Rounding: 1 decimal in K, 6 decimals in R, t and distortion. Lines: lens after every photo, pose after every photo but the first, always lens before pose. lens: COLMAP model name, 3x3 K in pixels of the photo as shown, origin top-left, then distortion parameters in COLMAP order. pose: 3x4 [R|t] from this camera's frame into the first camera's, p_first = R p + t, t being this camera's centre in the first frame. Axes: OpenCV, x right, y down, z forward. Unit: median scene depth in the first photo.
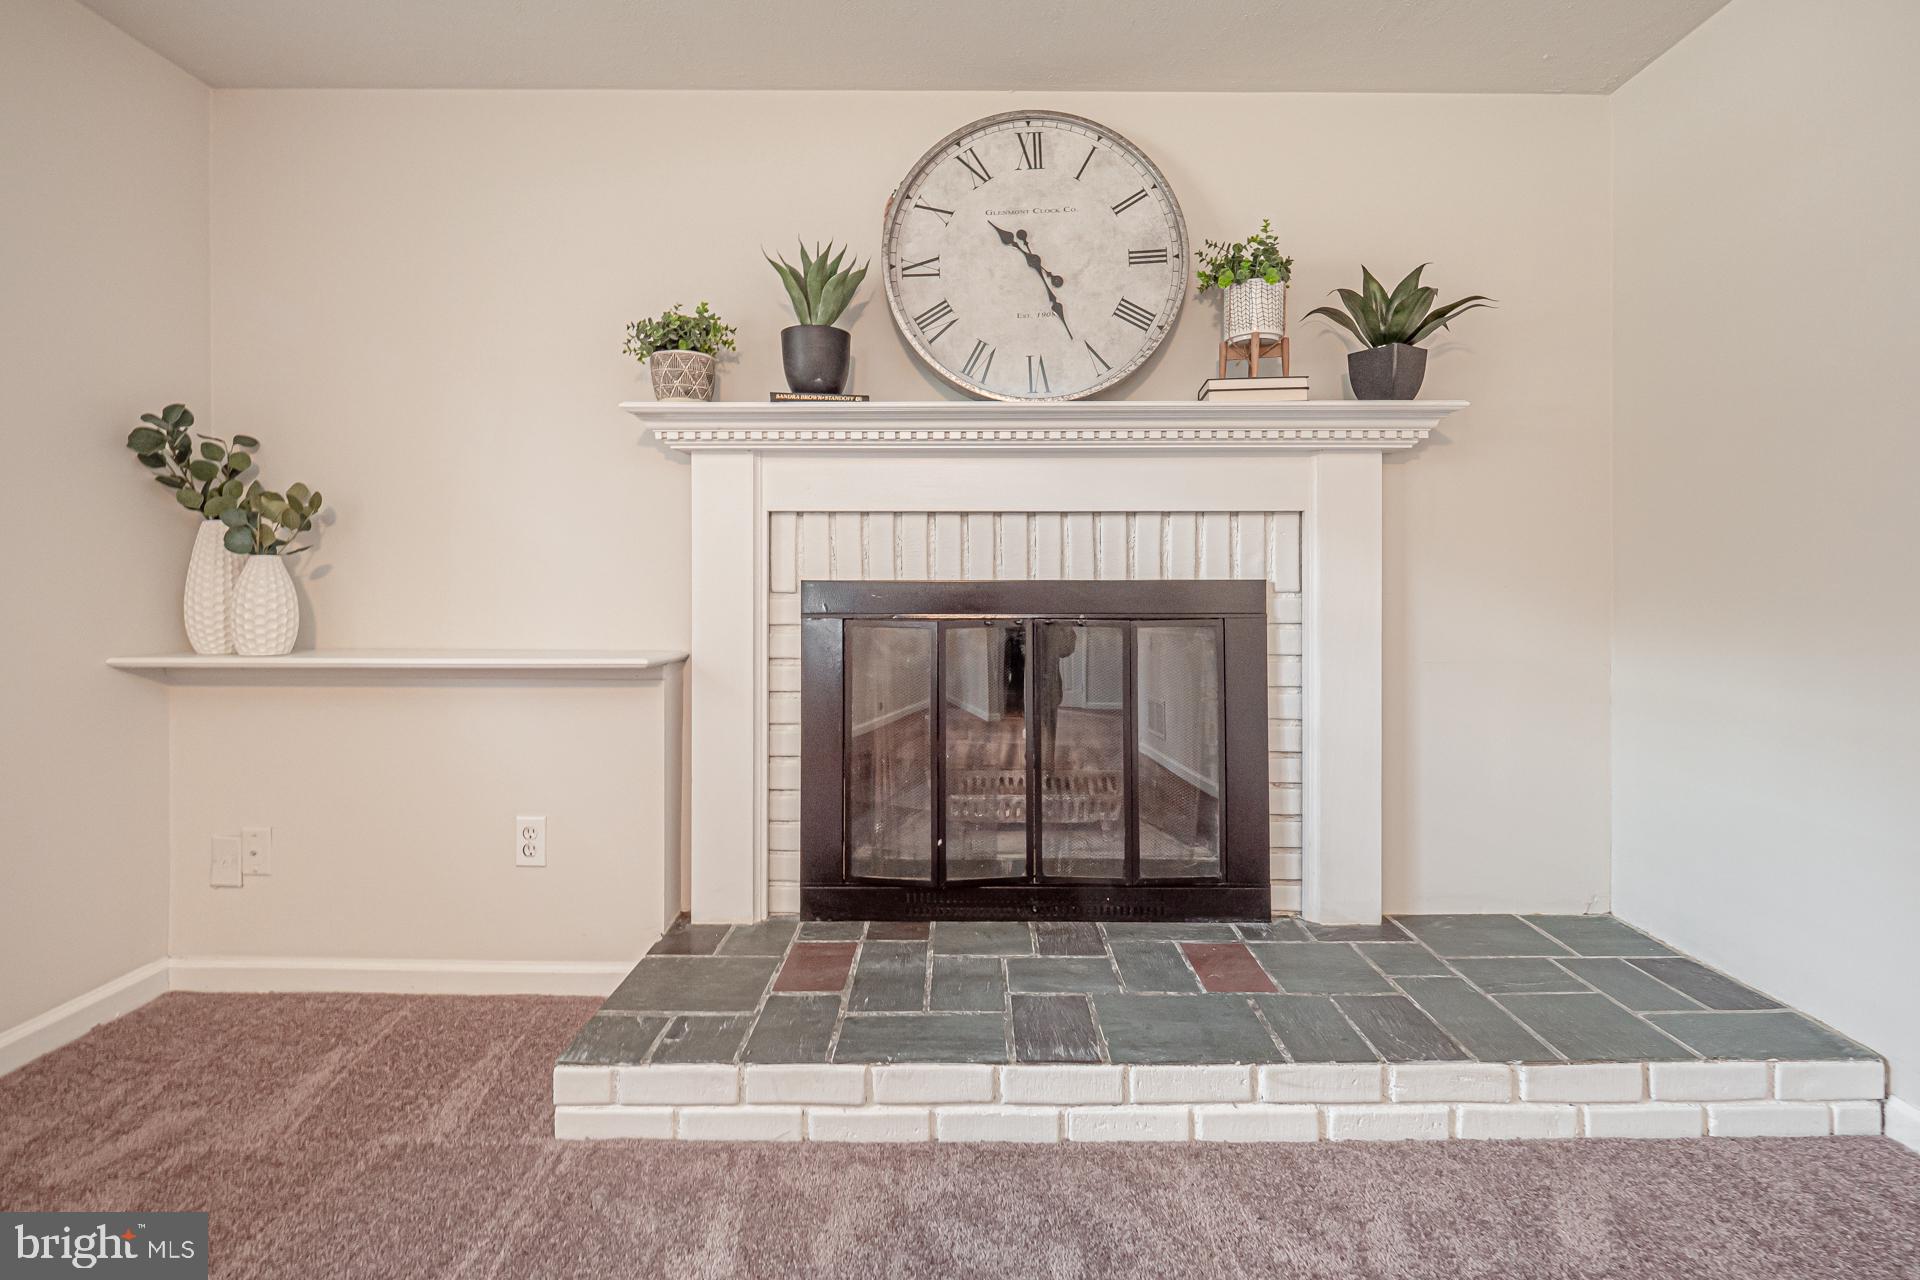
lens RADIAL K [[820.5, 0, 946.3], [0, 820.5, 633.3], [0, 0, 1]] dist [0.000699, -0.000183]
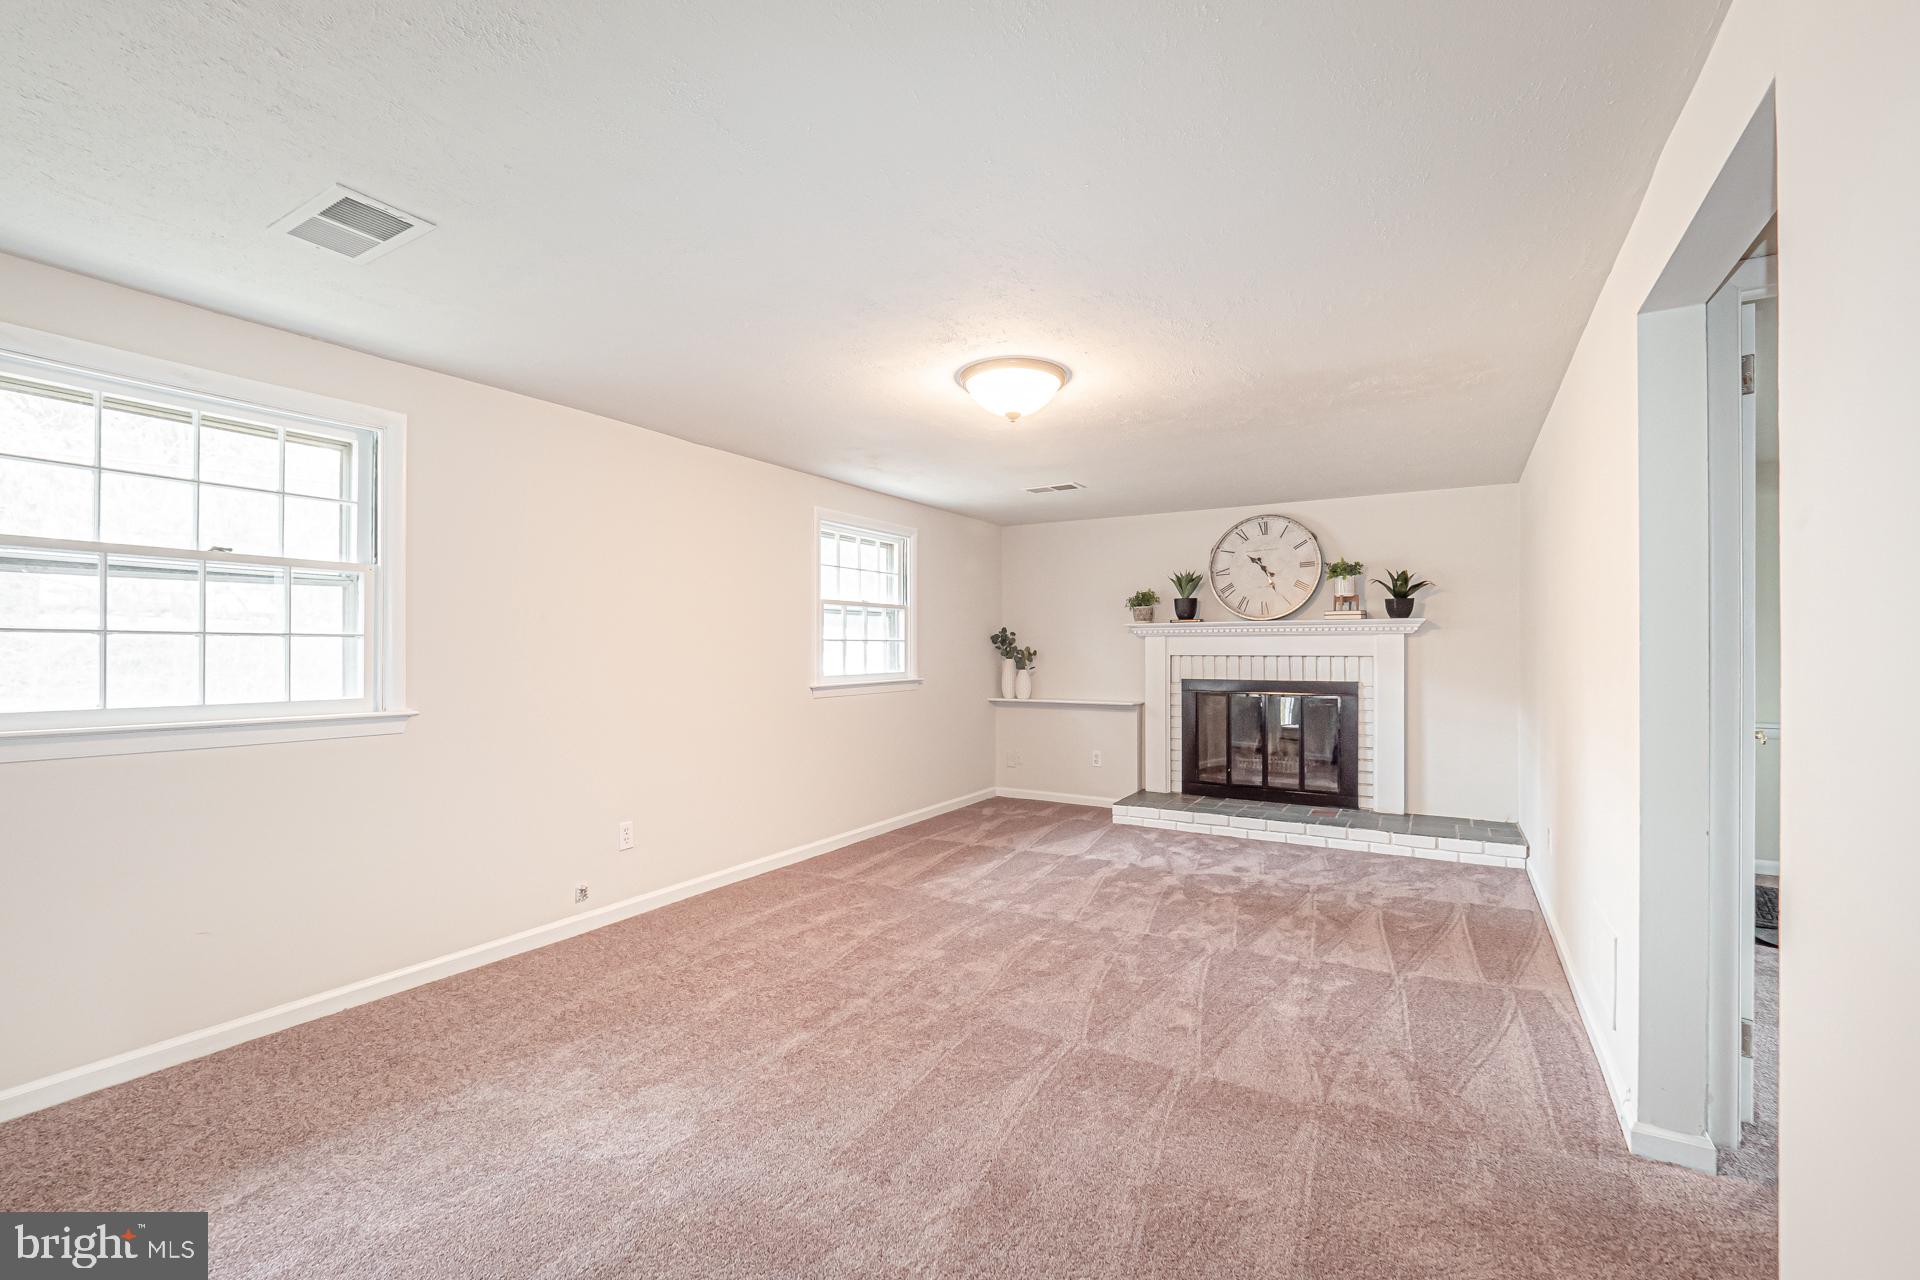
lens RADIAL K [[820.5, 0, 946.3], [0, 820.5, 633.3], [0, 0, 1]] dist [0.000699, -0.000183]
pose [[0.847896, -0.010779, -0.530054, 0.678620], [-0.015228, 0.998886, -0.044672, -0.084444], [0.529944, 0.045948, 0.846787, -1.979213]]
